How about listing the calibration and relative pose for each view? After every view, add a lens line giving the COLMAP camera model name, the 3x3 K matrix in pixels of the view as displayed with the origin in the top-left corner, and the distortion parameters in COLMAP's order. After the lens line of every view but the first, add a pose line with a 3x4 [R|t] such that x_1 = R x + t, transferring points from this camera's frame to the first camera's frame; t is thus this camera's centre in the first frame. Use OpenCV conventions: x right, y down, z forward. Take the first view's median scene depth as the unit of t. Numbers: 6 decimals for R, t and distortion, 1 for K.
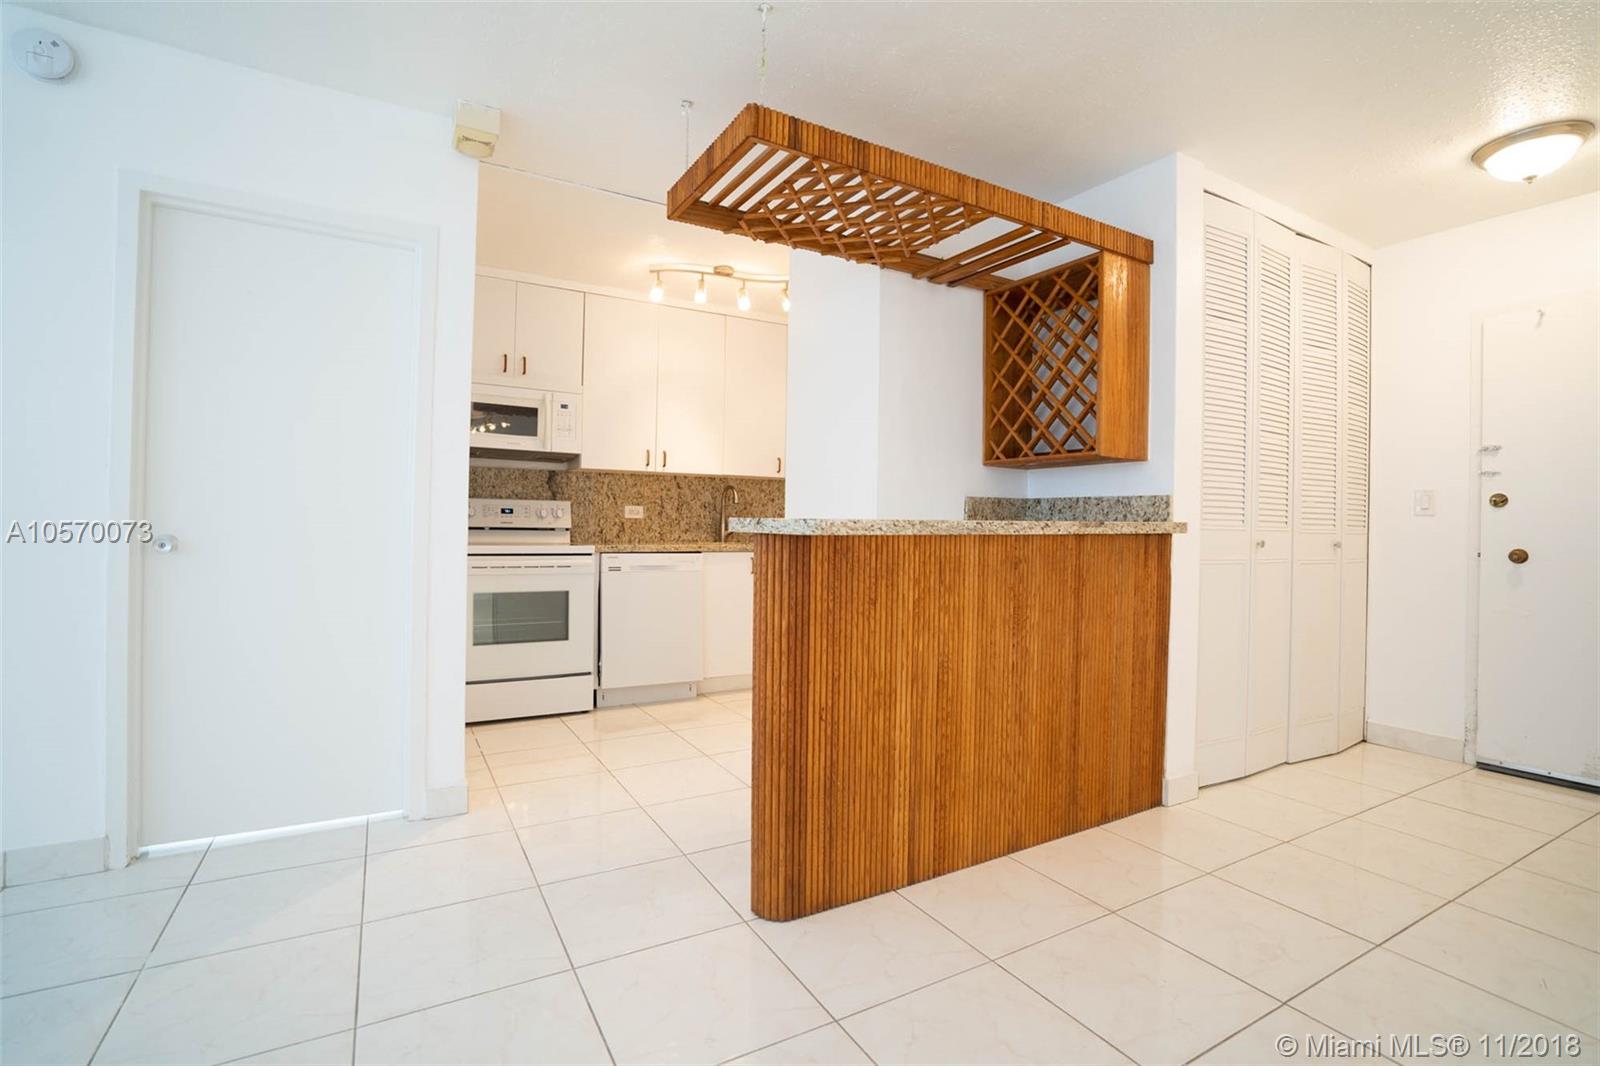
lens RADIAL K [[741.1, 0, 794.5], [0, 741.1, 529.8], [0, 0, 1]] dist [-0.066491, 0.032827]
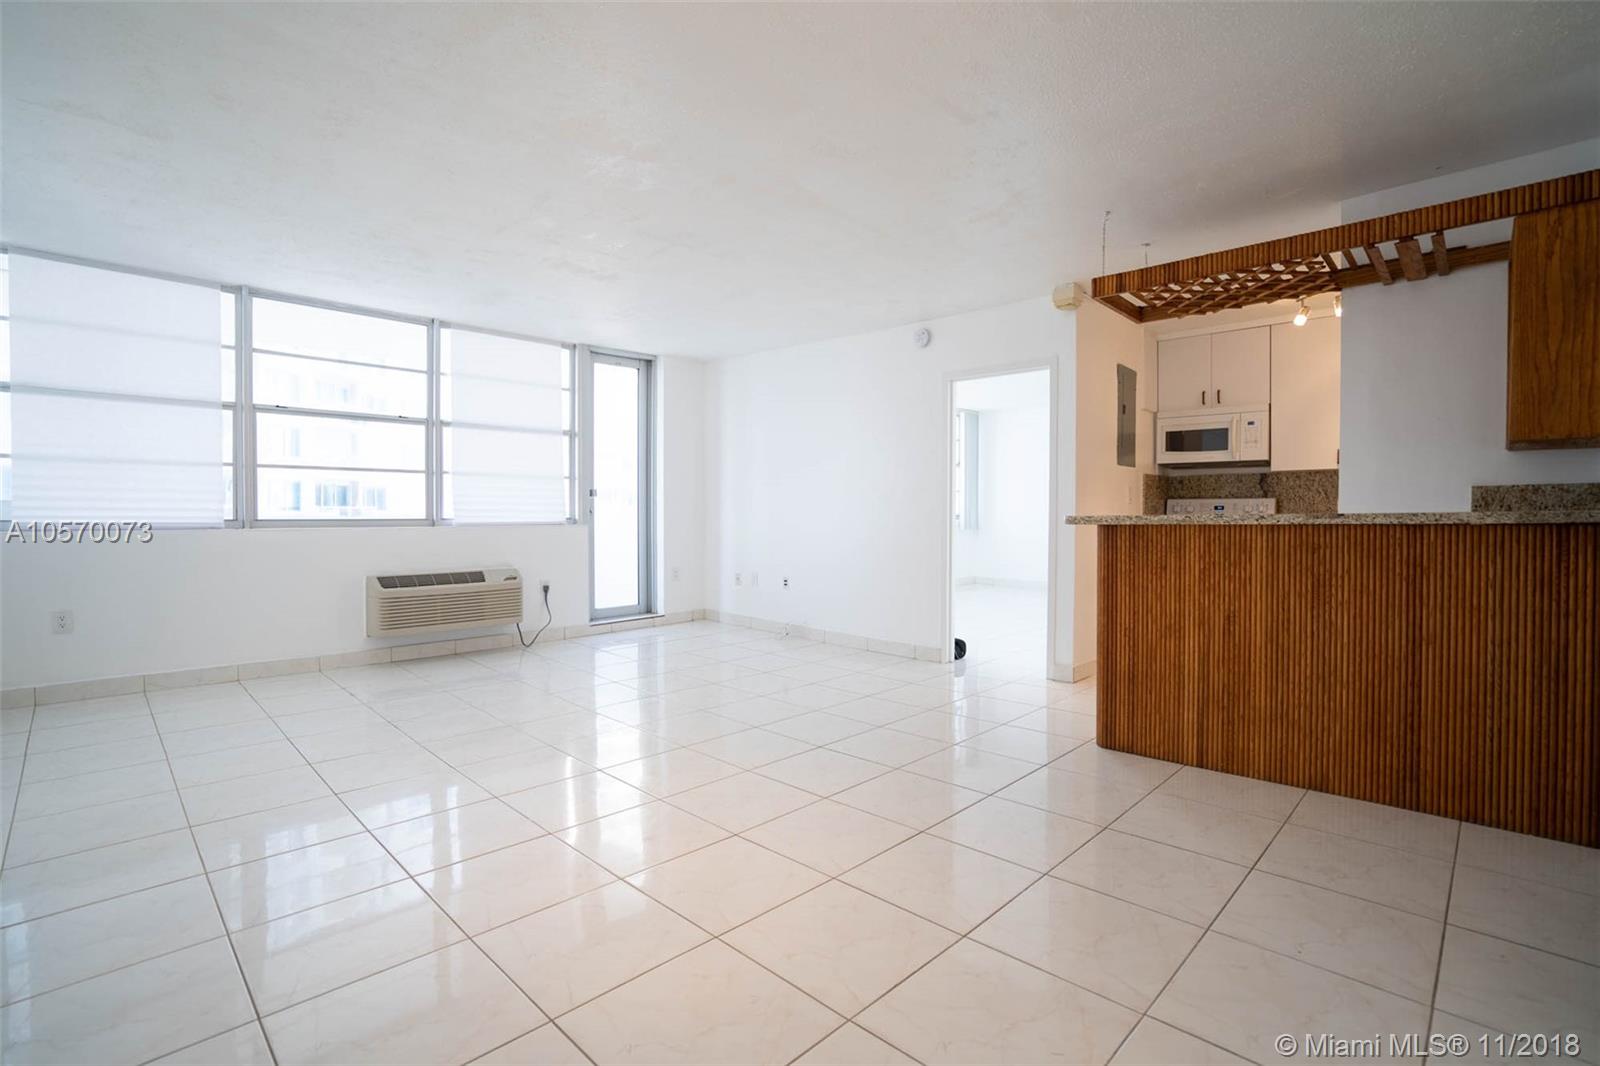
lens RADIAL K [[741.1, 0, 794.5], [0, 741.1, 529.8], [0, 0, 1]] dist [-0.066491, 0.032827]
pose [[0.265931, 0.005957, -0.963974, 1.078652], [0.003218, 0.999970, 0.007067, 0.003308], [0.963987, -0.004981, 0.265904, -0.123010]]
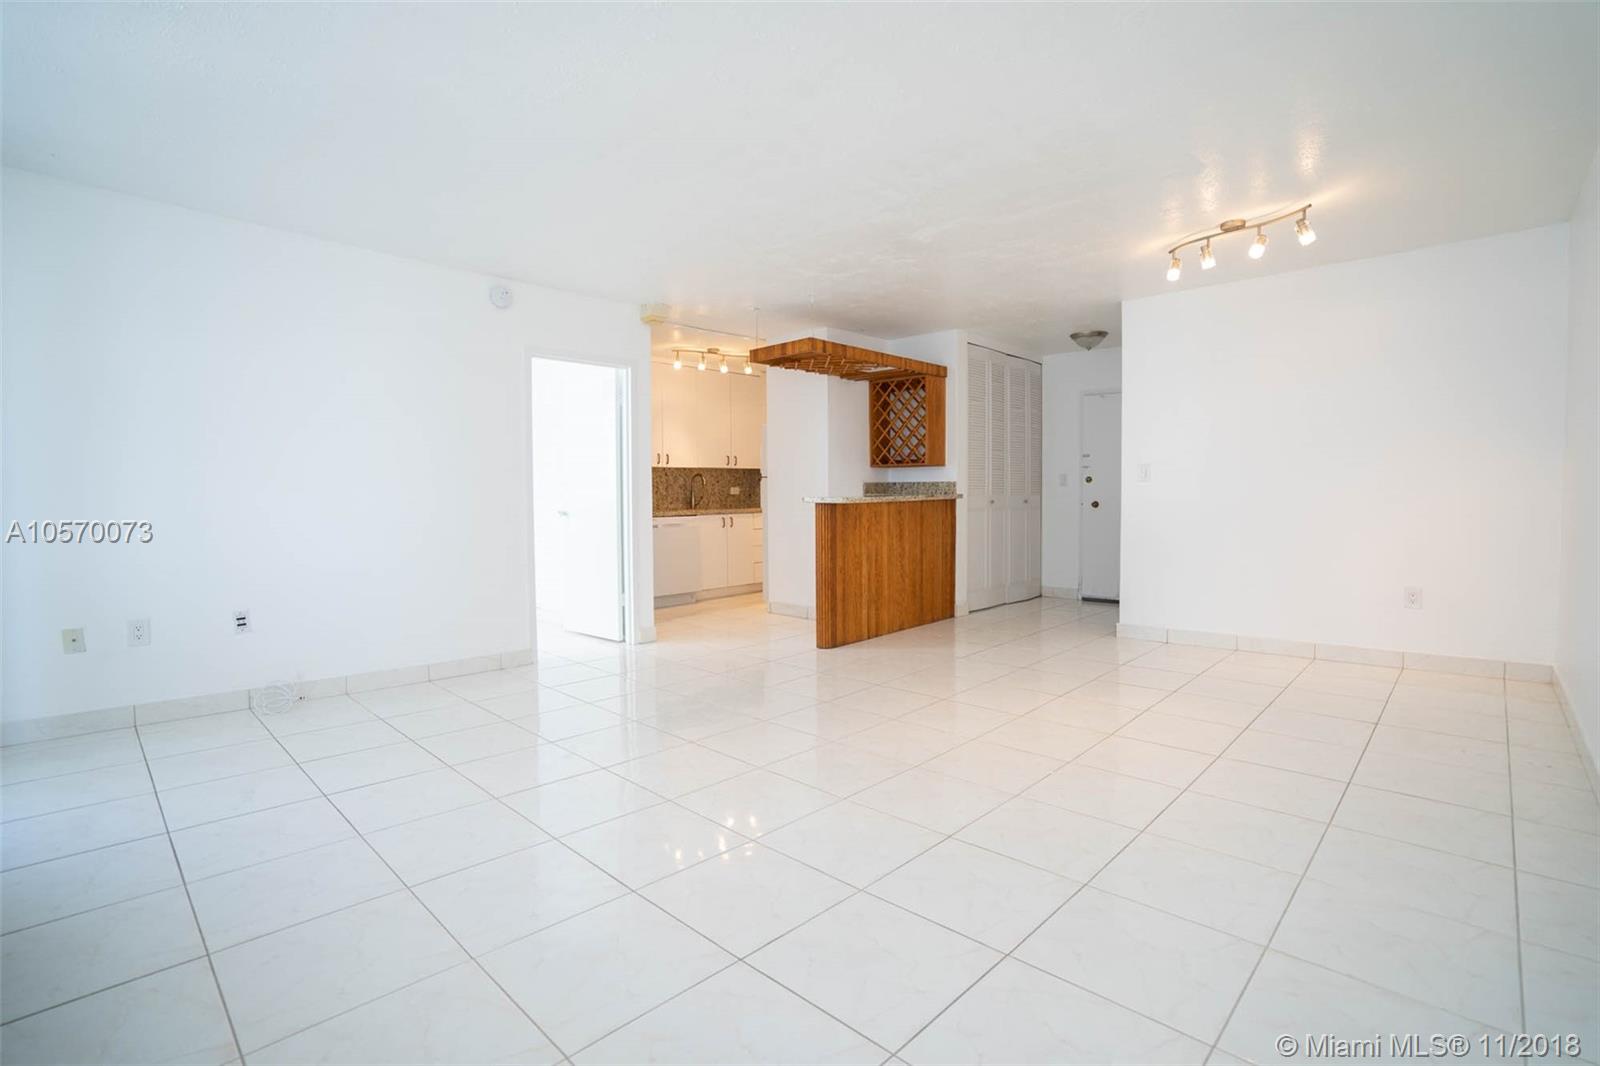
lens RADIAL K [[741.1, 0, 794.5], [0, 741.1, 529.8], [0, 0, 1]] dist [-0.066491, 0.032827]
pose [[0.959249, -0.038115, 0.279979, -0.651964], [0.025142, 0.998444, 0.049783, -0.025542], [-0.281440, -0.040715, 0.958715, -1.136397]]
